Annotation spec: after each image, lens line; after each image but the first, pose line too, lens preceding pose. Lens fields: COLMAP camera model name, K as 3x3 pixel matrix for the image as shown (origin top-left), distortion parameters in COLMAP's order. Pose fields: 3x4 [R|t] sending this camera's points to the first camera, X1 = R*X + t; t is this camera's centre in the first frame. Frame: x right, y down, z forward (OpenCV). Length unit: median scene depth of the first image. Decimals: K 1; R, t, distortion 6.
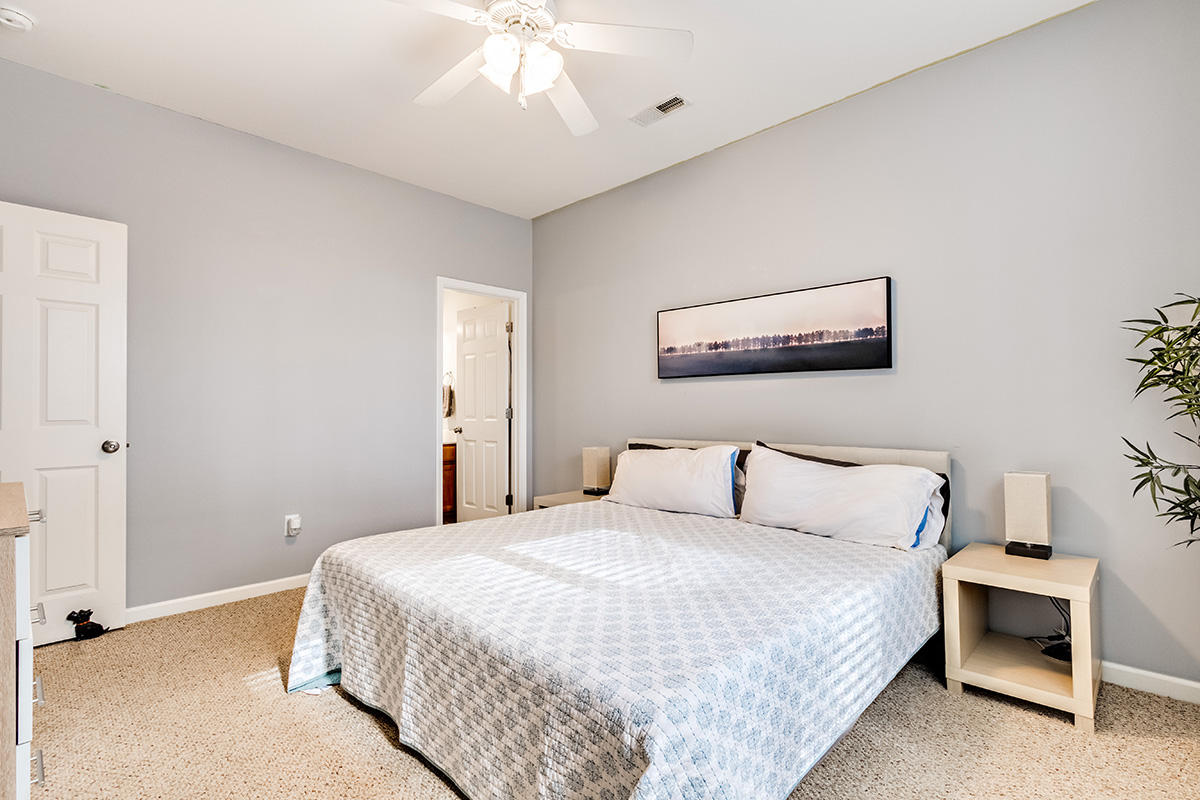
lens RADIAL K [[559.7, 0, 627.3], [0, 559.7, 410.2], [0, 0, 1]] dist [0.007967, -0.004019]
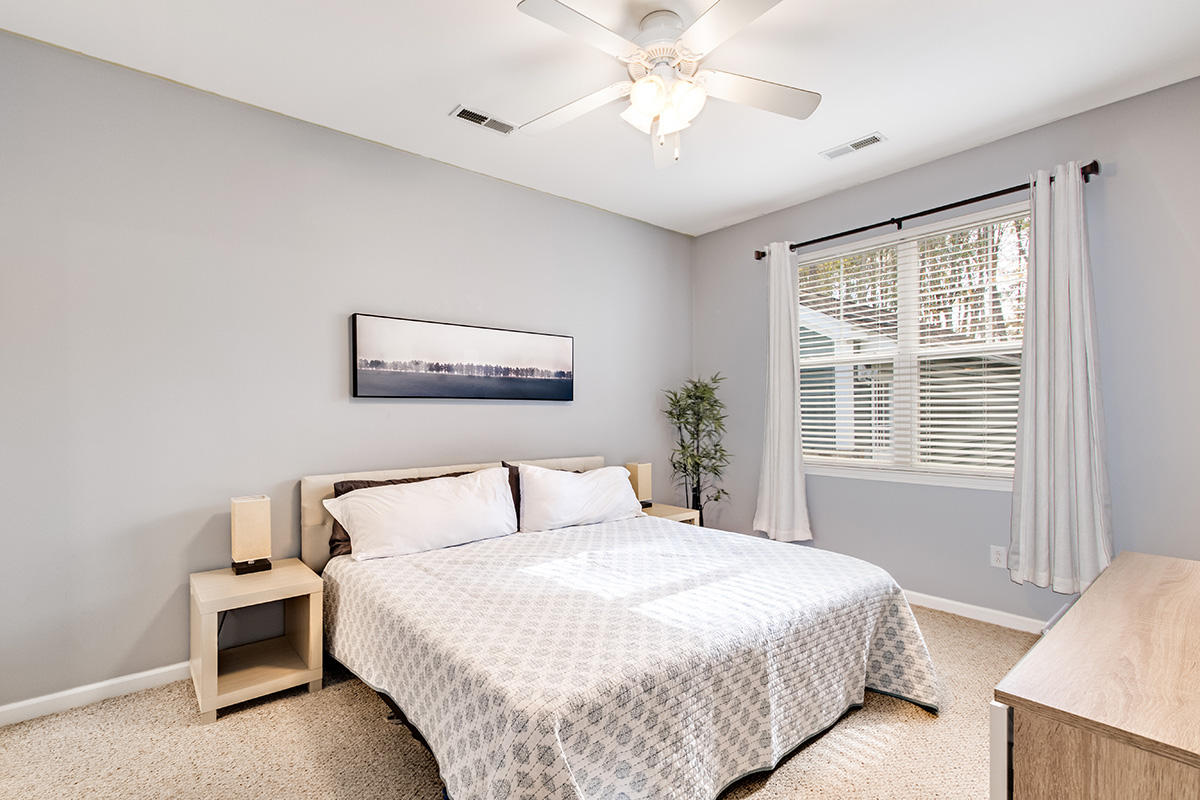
lens RADIAL K [[559.7, 0, 601.9], [0, 559.7, 405.6], [0, 0, 1]] dist [0.007967, -0.004019]
pose [[0.127498, 0.017546, 0.991684, -0.803872], [0.006551, 0.999807, -0.018532, -0.031975], [-0.991817, 0.008859, 0.127359, 0.640836]]
